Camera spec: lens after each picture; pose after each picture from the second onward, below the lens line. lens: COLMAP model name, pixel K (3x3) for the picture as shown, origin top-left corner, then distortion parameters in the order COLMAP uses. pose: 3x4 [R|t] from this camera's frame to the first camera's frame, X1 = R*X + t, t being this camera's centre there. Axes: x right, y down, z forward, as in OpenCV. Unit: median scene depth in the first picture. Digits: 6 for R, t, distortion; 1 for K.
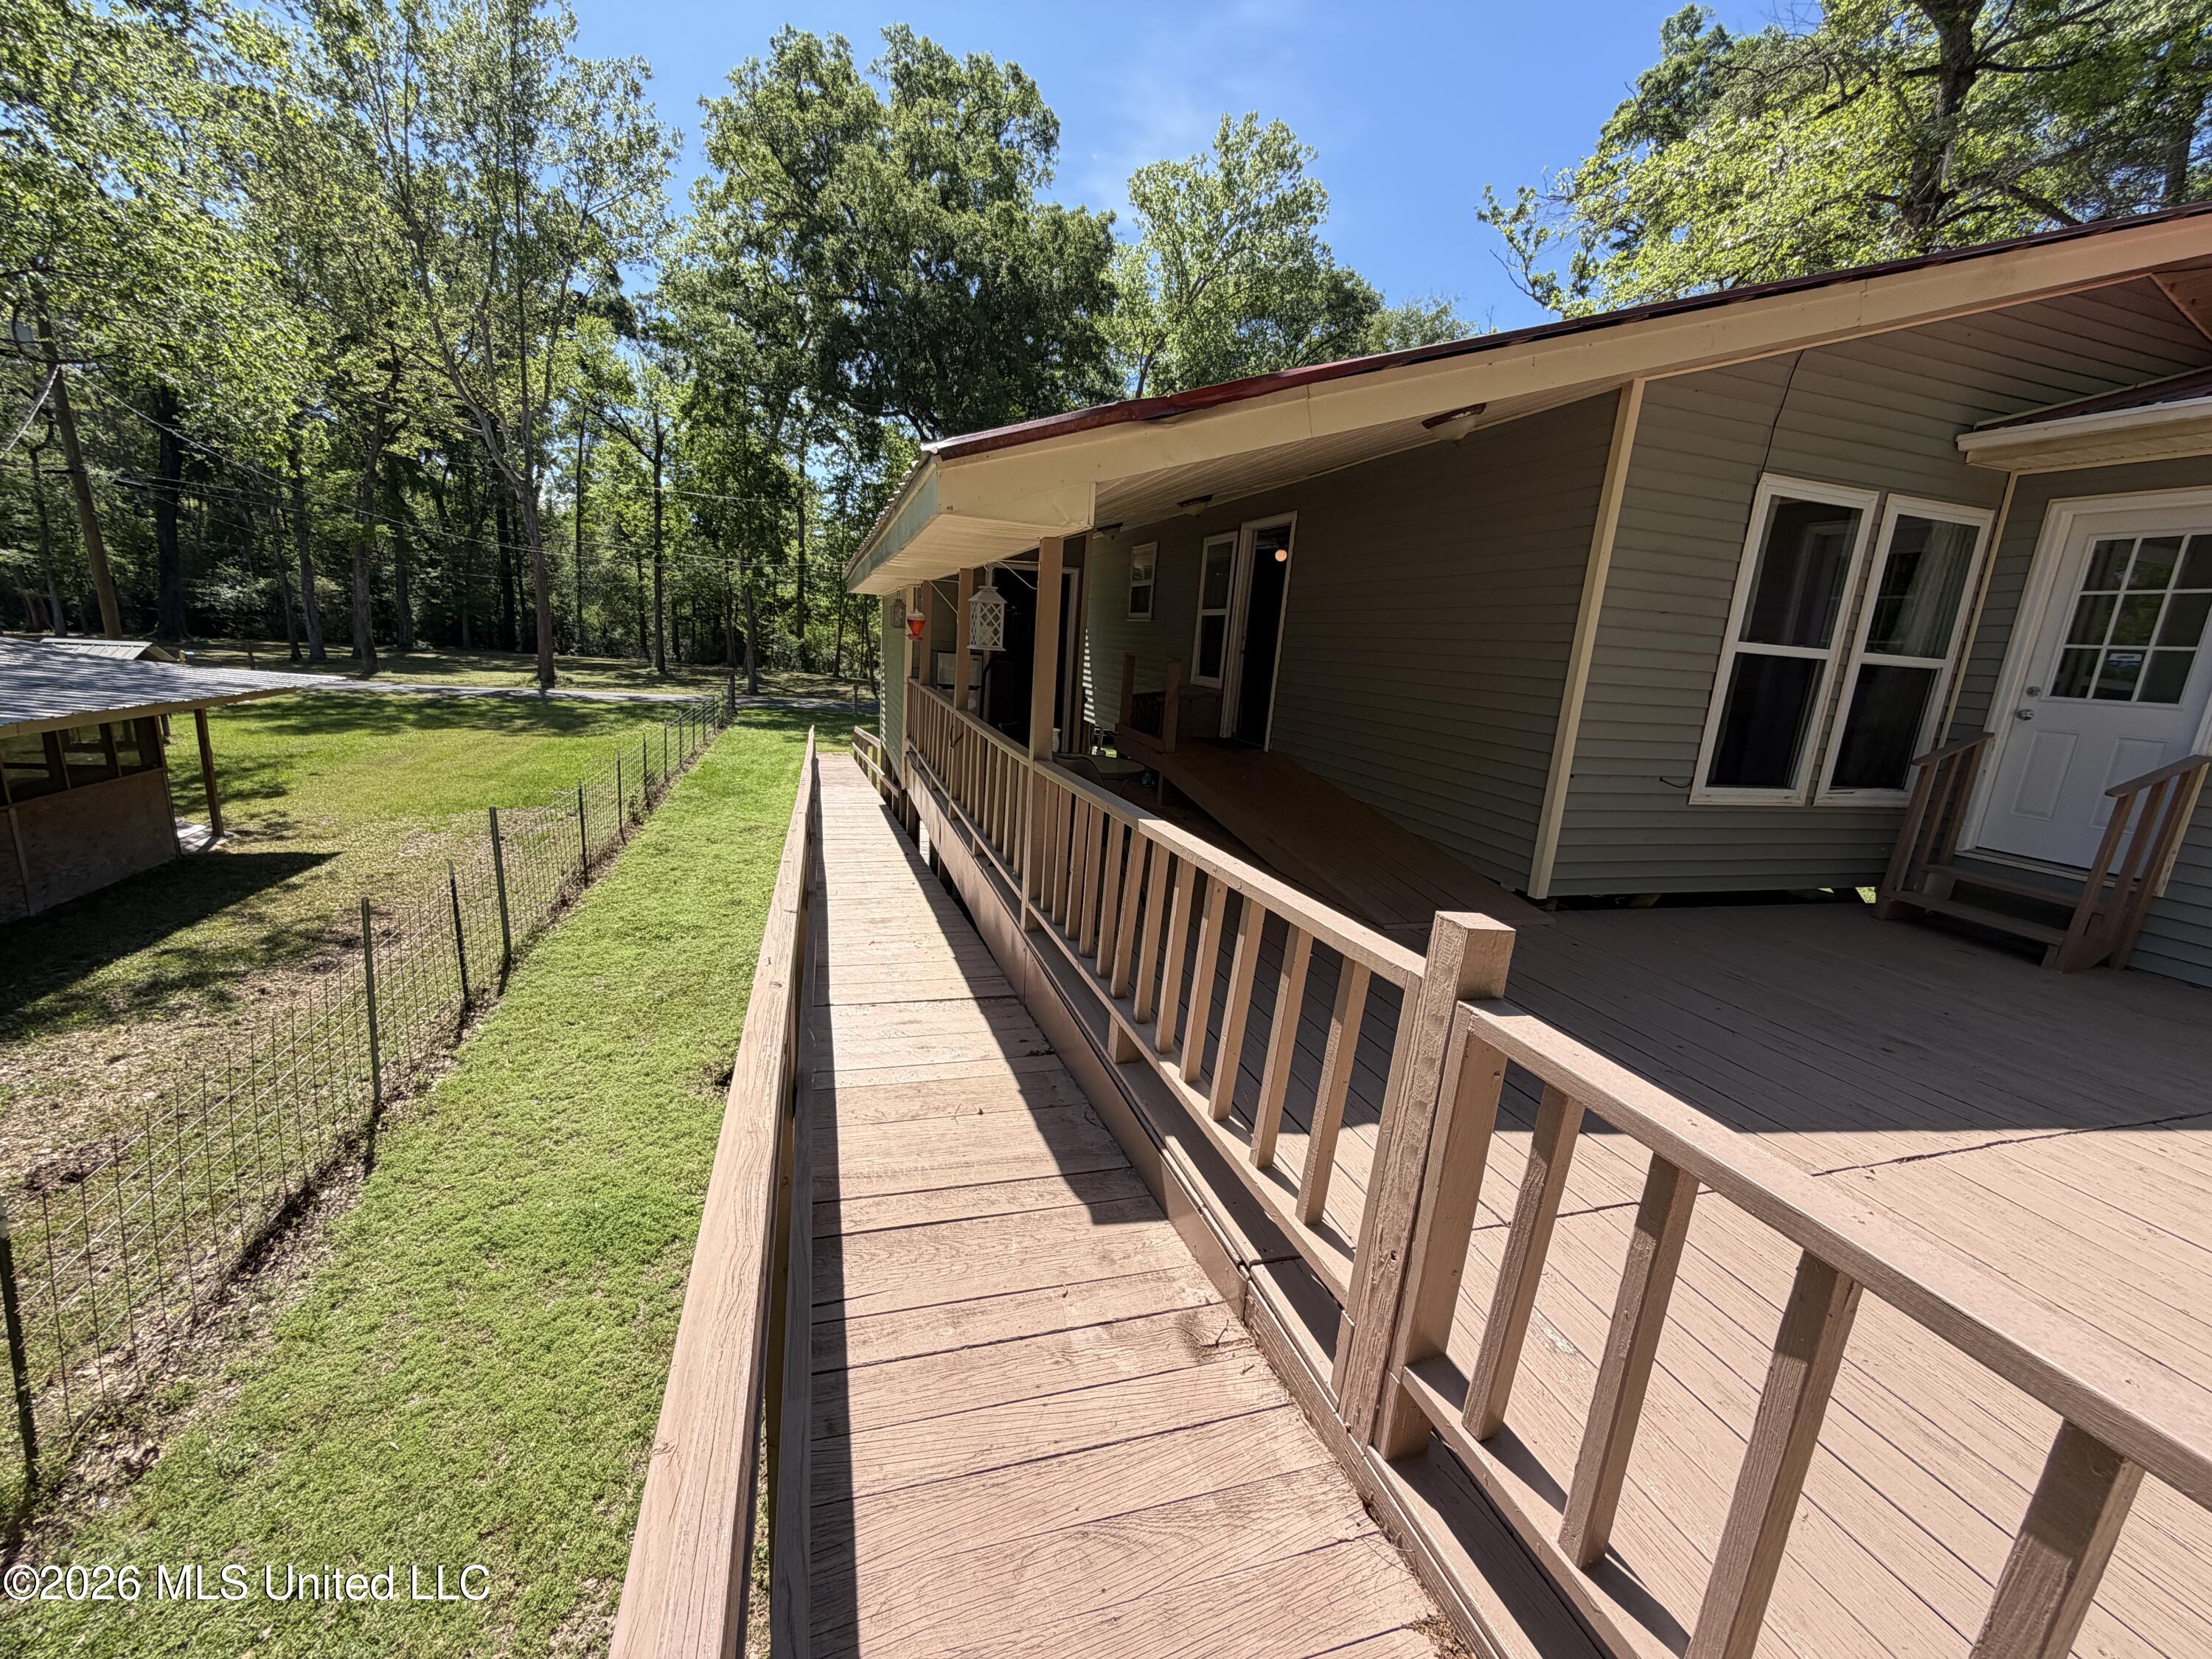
lens RADIAL K [[884.7, 0, 1100.3], [0, 884.7, 828.4], [0, 0, 1]] dist [0.001209, 0.000006]
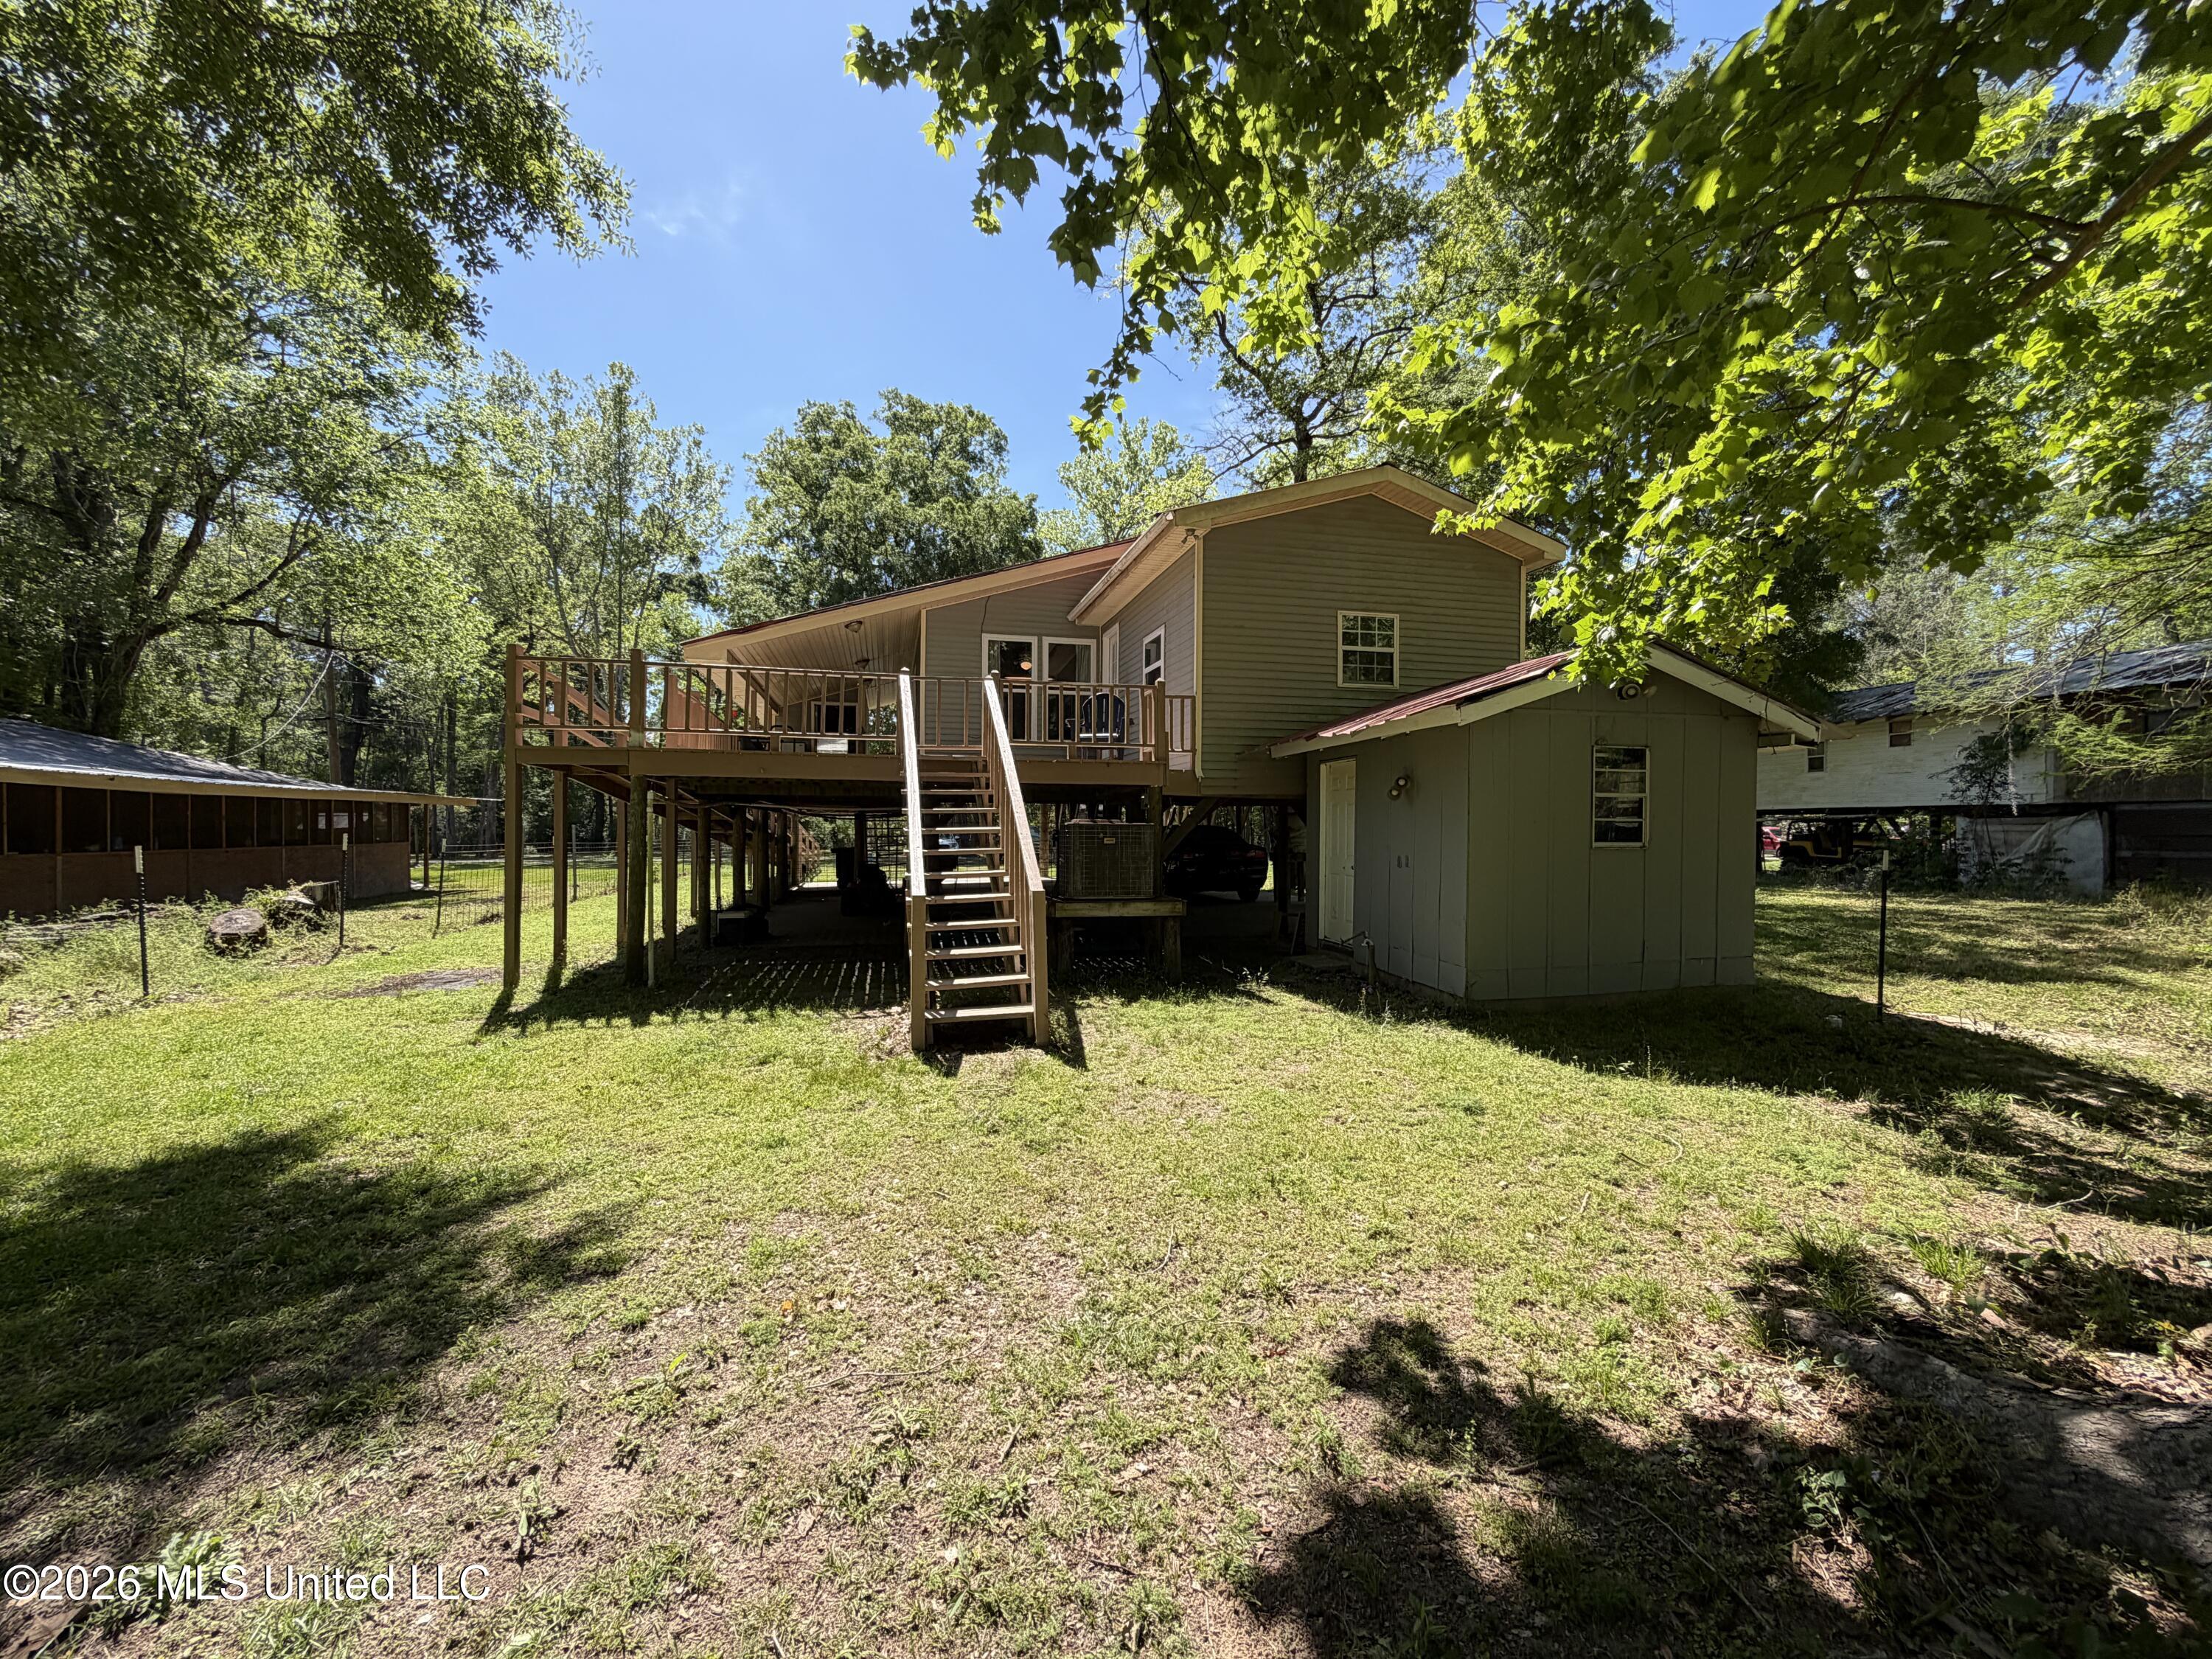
lens RADIAL K [[870.2, 0, 1101.9], [0, 870.2, 826.0], [0, 0, 1]] dist [-0.000517, -0.000037]
pose [[0.996116, -0.067501, -0.056545, 0.197039], [0.053805, 0.974919, -0.215960, 0.137966], [0.069705, 0.212079, 0.974763, -0.263834]]
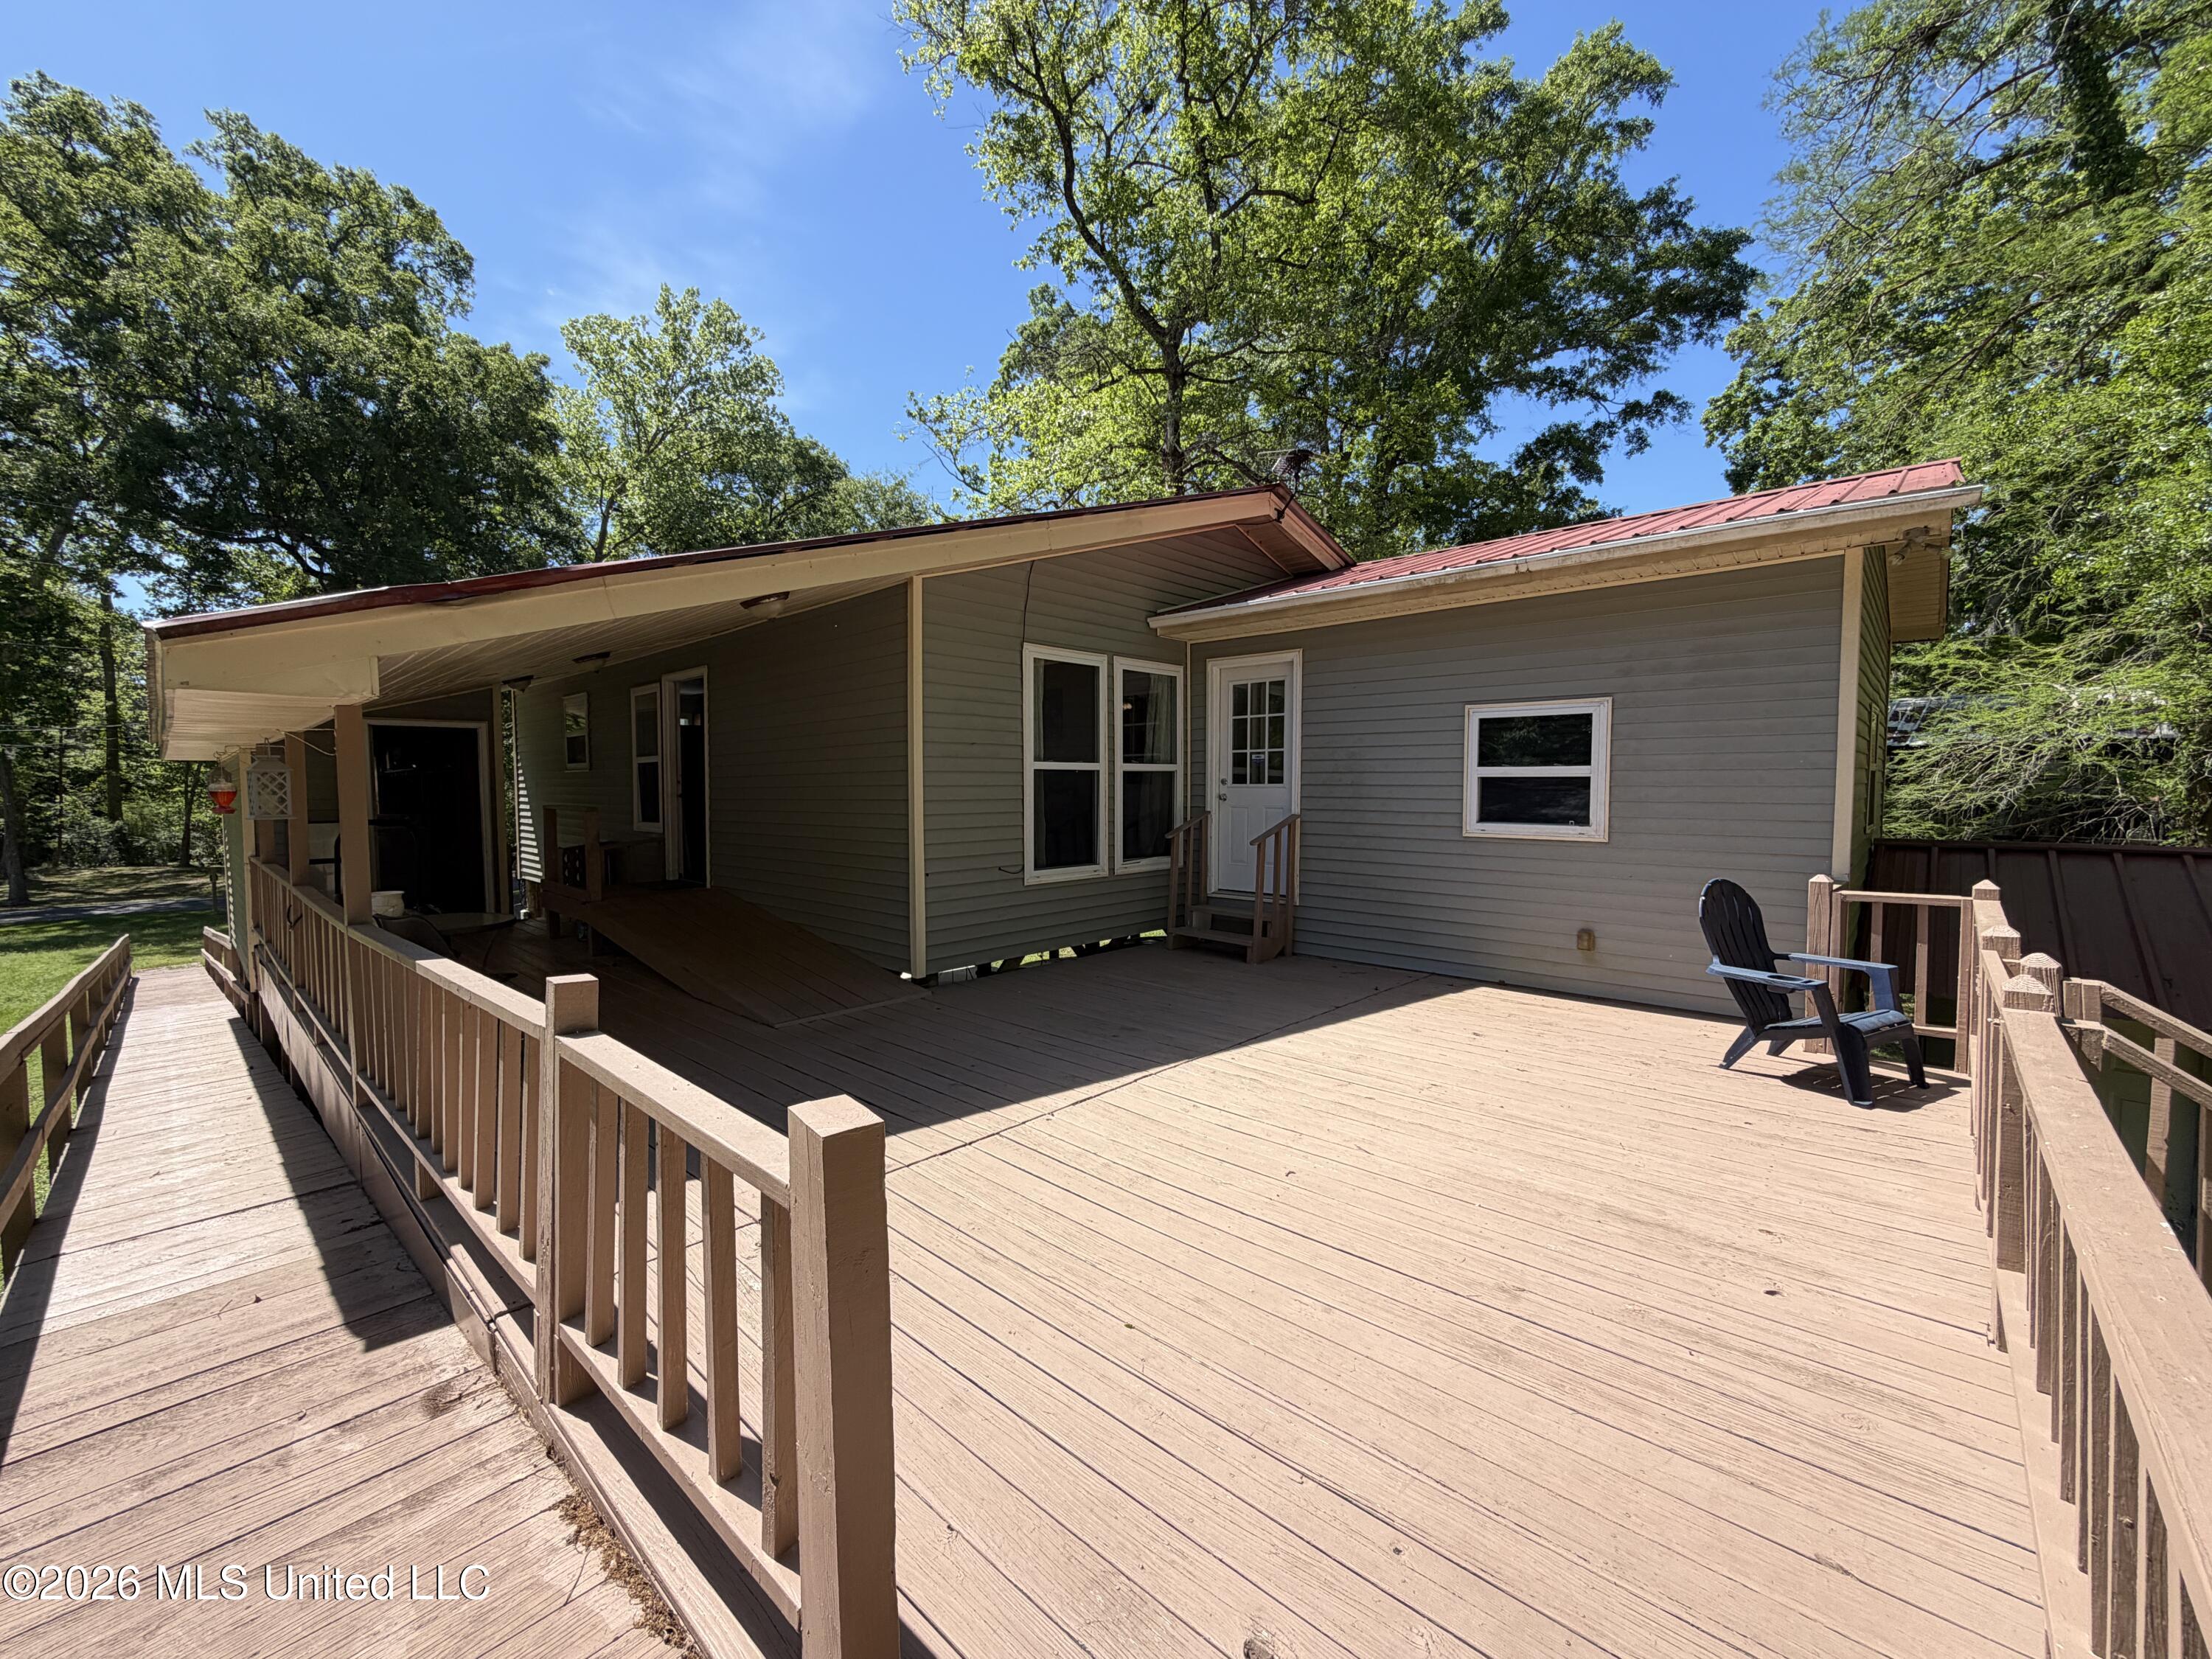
lens RADIAL K [[884.7, 0, 1100.3], [0, 884.7, 828.4], [0, 0, 1]] dist [0.001209, 0.000006]
pose [[0.867685, -0.096616, 0.487636, 0.022739], [0.167240, 0.980488, -0.103317, 0.007293], [-0.468139, 0.171198, 0.866912, -0.032110]]
